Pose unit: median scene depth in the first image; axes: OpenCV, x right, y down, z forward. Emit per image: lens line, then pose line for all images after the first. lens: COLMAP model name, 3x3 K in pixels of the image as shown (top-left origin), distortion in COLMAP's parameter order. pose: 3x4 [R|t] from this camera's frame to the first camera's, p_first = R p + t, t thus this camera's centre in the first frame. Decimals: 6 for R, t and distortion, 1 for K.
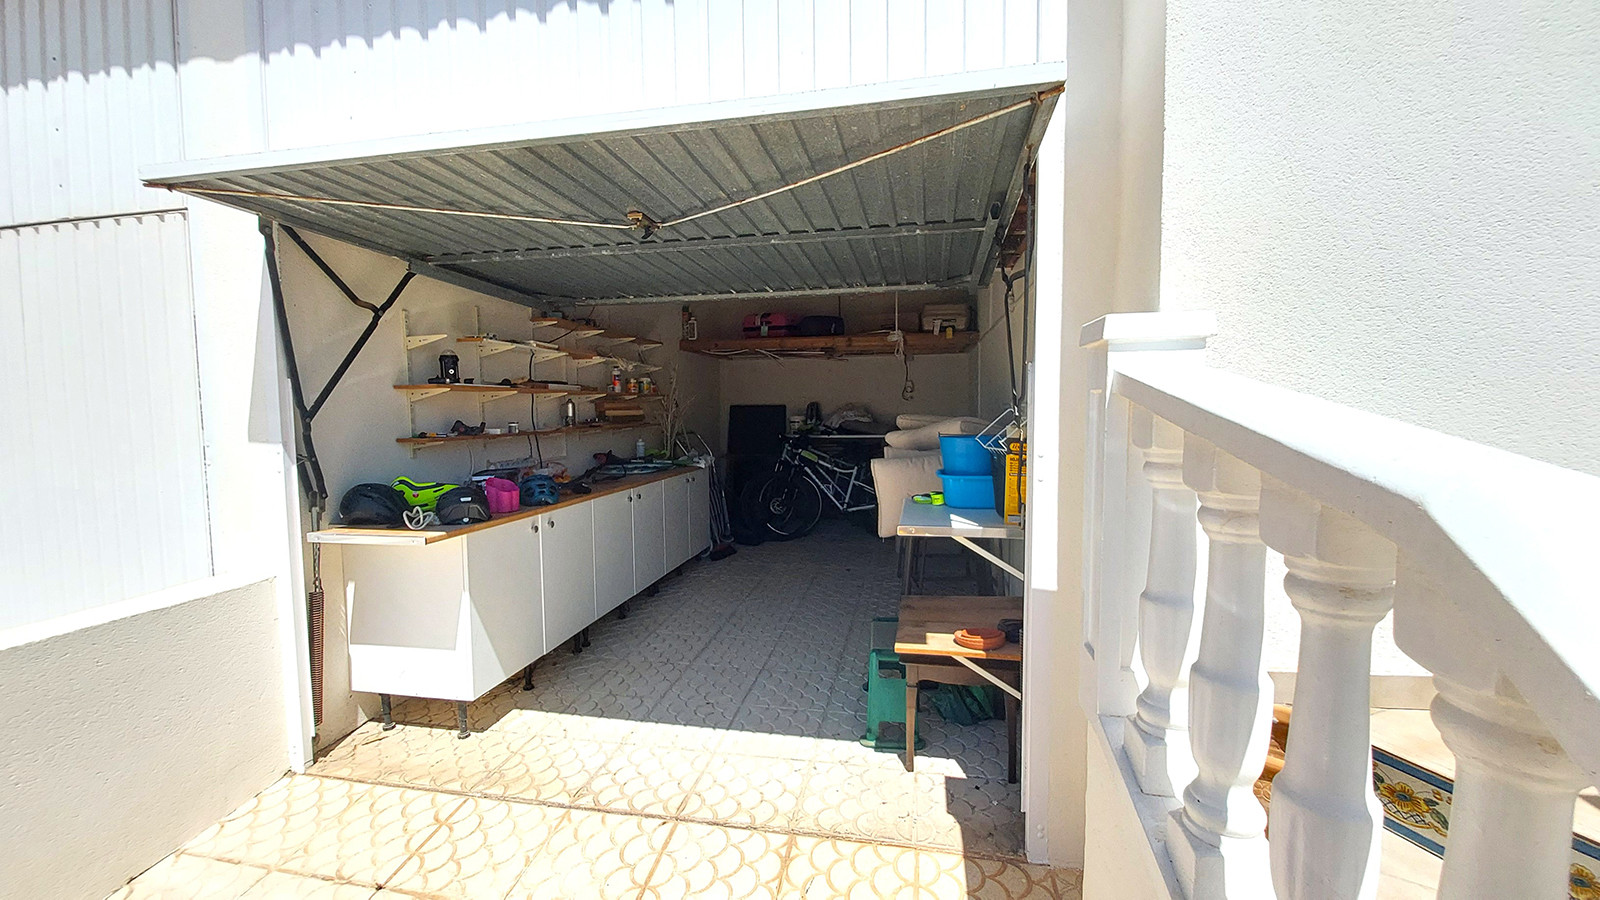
lens RADIAL K [[637.1, 0, 800.0], [0, 637.1, 450.0], [0, 0, 1]] dist [0.006682, -0.006818]
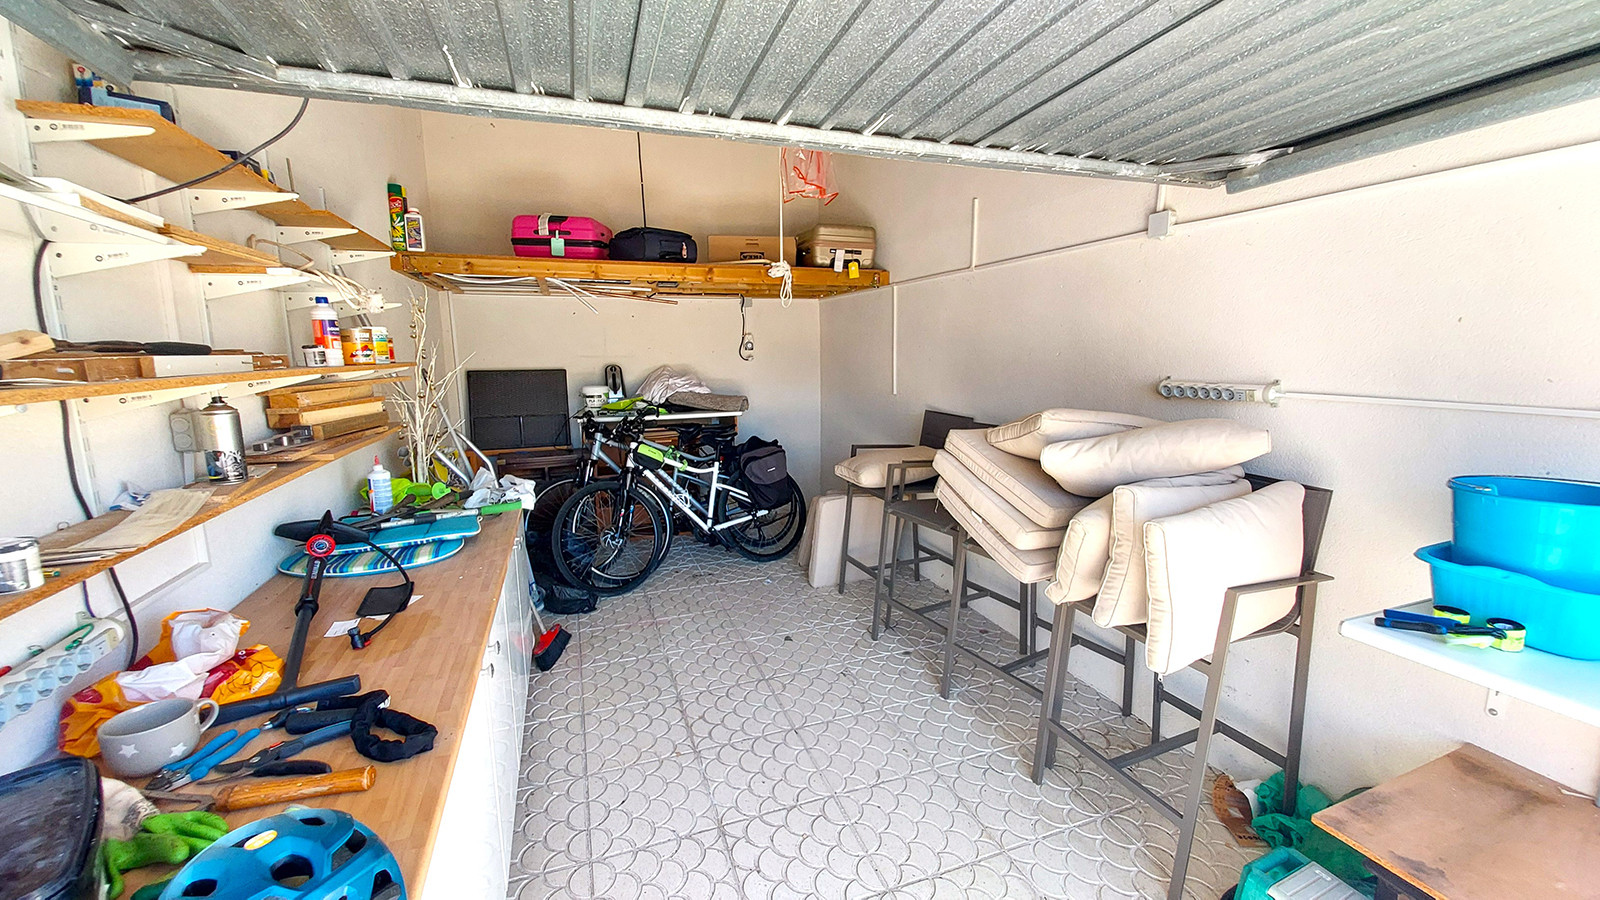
lens RADIAL K [[637.1, 0, 800.0], [0, 637.1, 450.0], [0, 0, 1]] dist [0.006682, -0.006818]
pose [[0.861404, -0.077746, 0.501935, -0.177178], [0.035390, 0.995001, 0.093383, -0.048077], [-0.506686, -0.062677, 0.859849, 0.376330]]
